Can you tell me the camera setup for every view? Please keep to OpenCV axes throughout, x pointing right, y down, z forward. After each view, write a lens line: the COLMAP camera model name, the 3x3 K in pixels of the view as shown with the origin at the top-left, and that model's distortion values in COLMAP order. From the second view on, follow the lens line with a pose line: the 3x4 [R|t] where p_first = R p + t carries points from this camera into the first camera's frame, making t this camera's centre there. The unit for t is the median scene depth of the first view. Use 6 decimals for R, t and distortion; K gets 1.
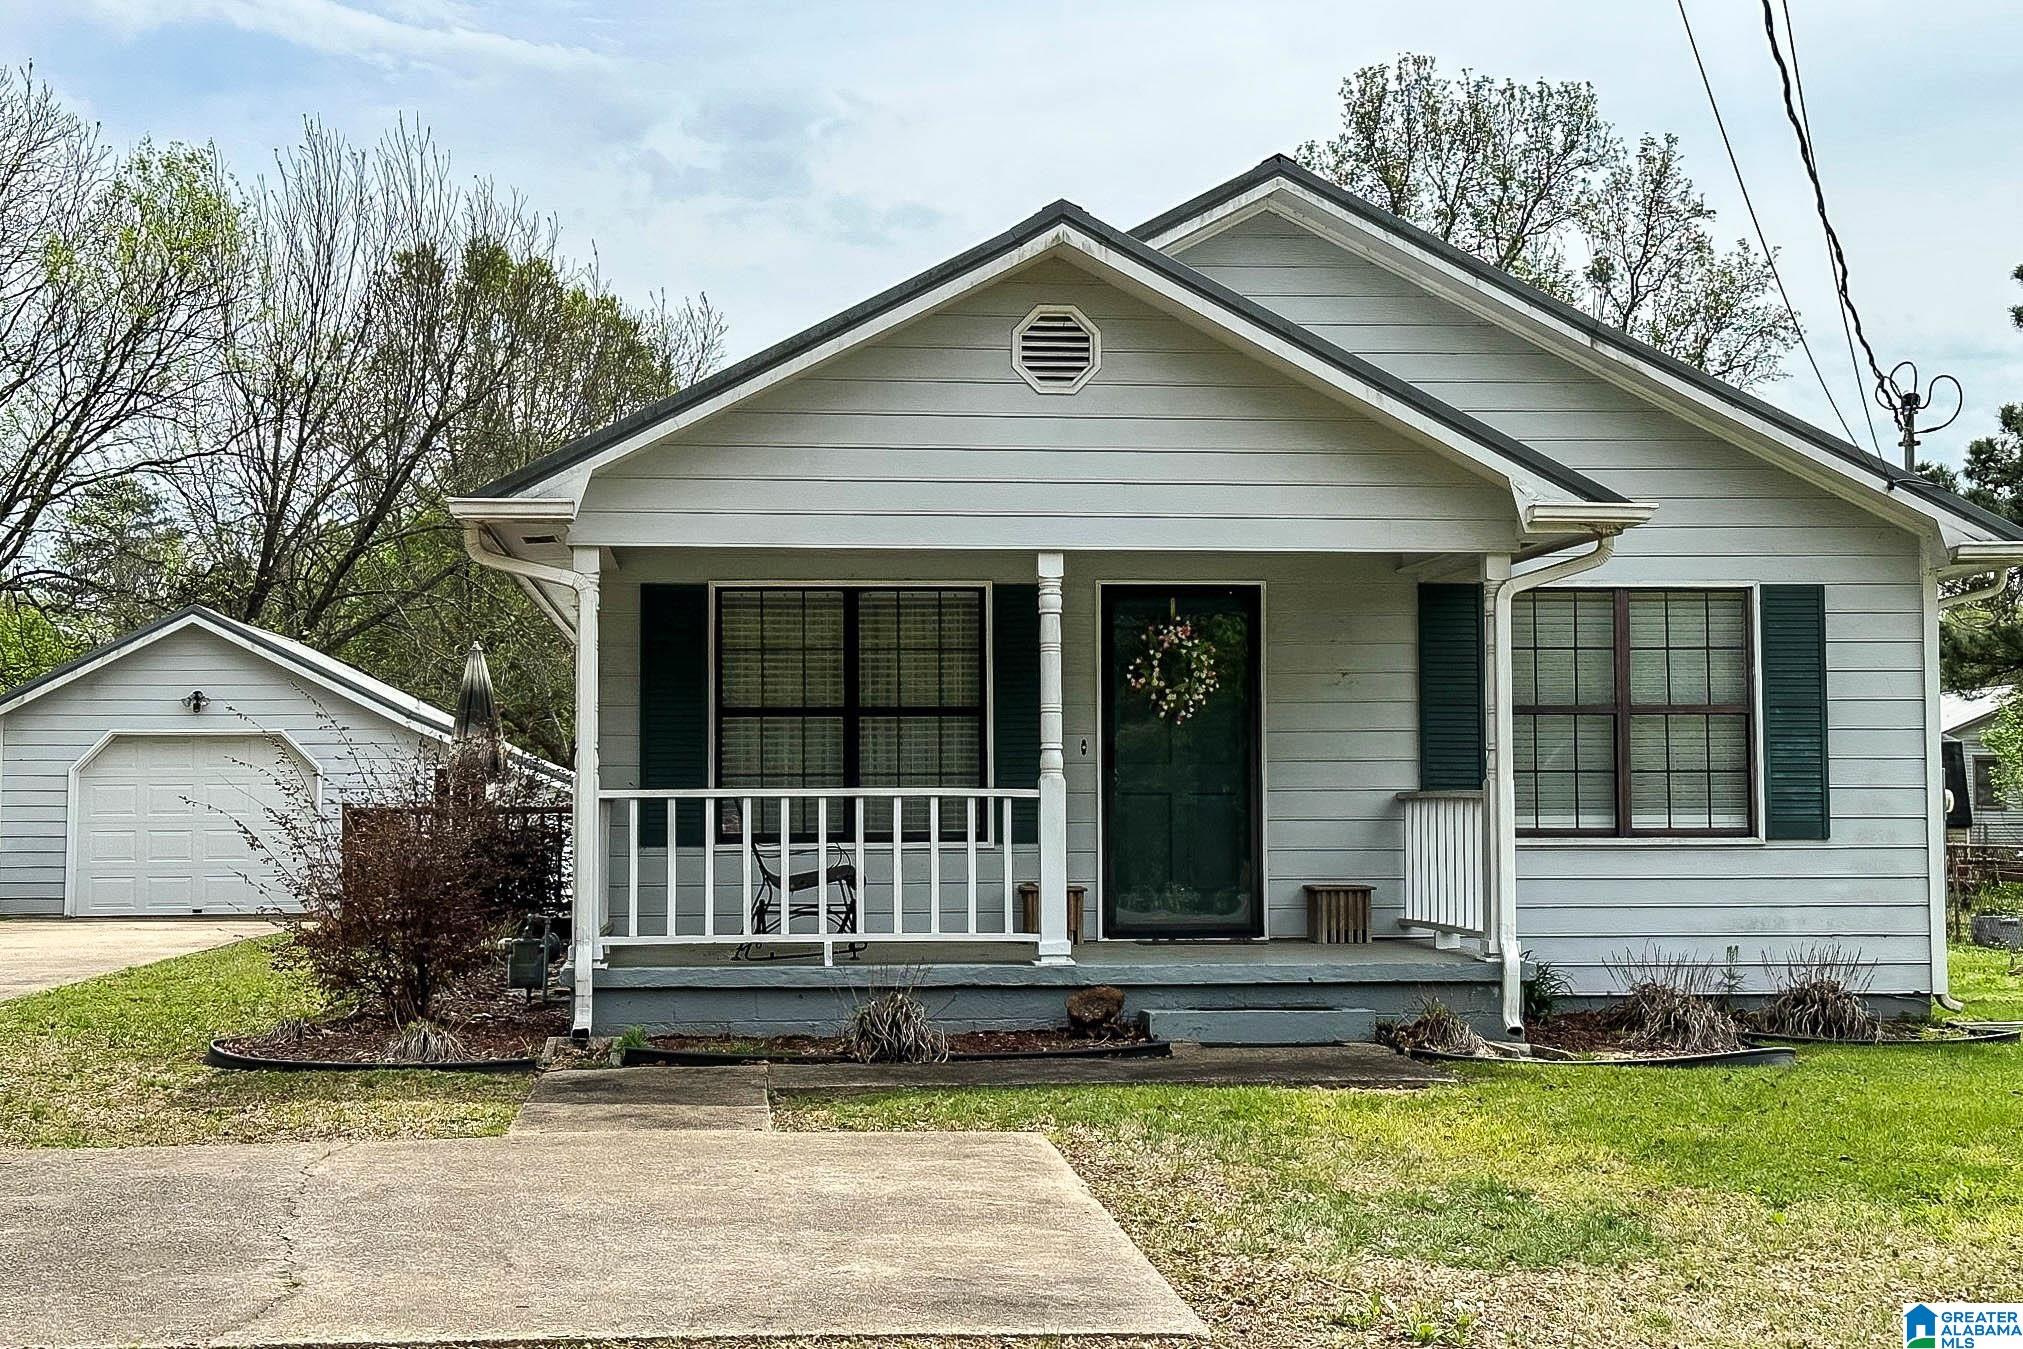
lens RADIAL K [[2920.9, 0, 1025.5], [0, 2920.9, 670.9], [0, 0, 1]] dist [0.128416, 0.000000]
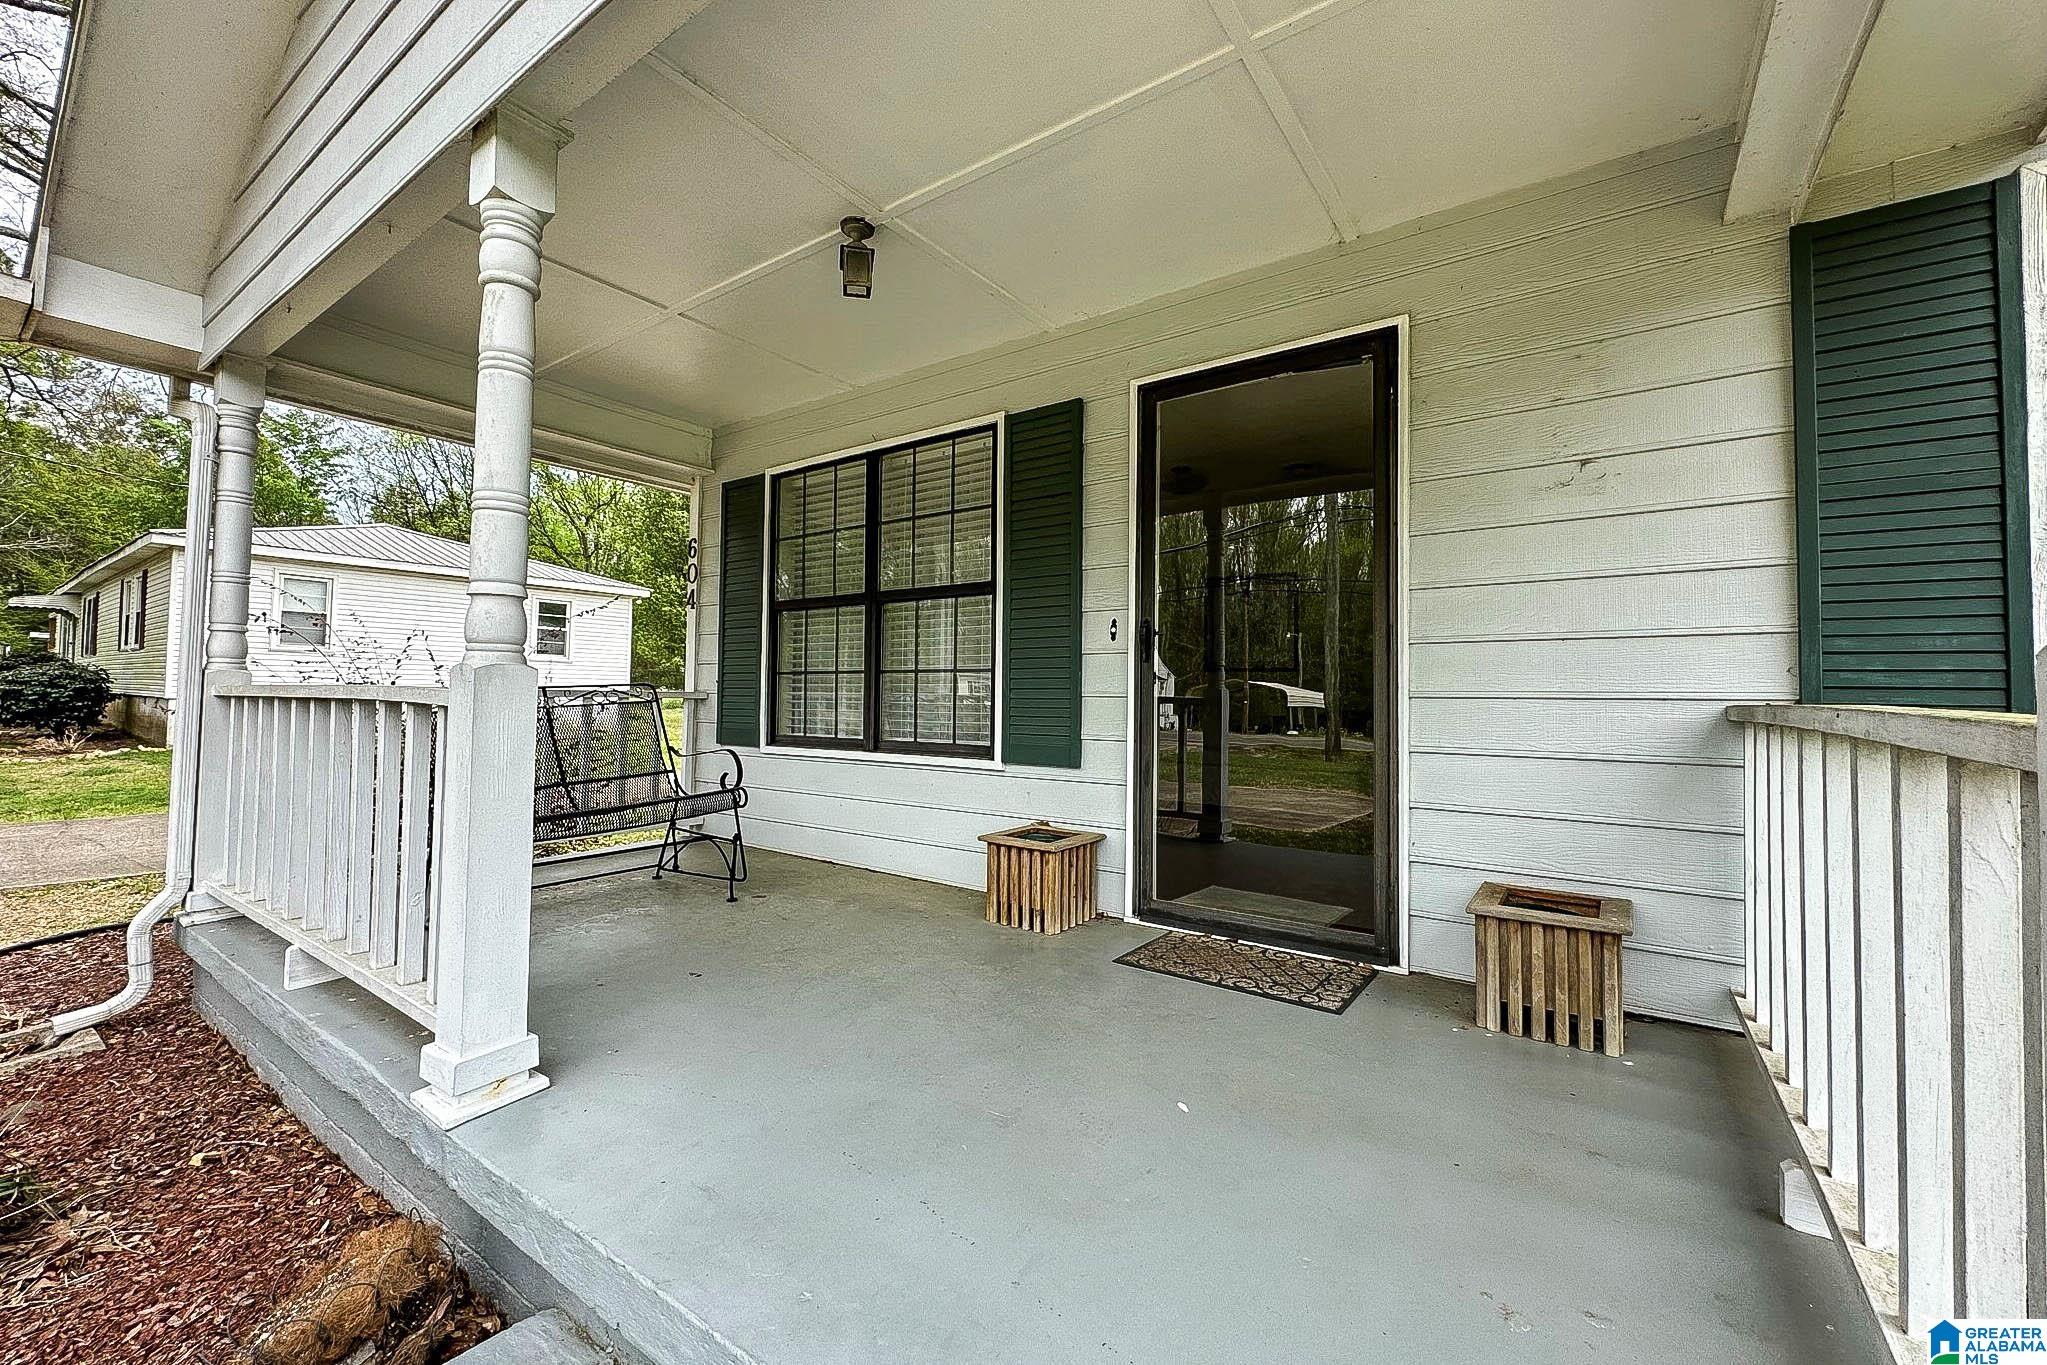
lens RADIAL K [[821.8, 0, 1029.5], [0, 821.8, 675.8], [0, 0, 1]] dist [0.008190, -0.000369]
pose [[0.764076, -0.004126, -0.645113, 0.127758], [0.015955, 0.999795, 0.012502, 0.033939], [0.644929, -0.019845, 0.763985, 0.838407]]
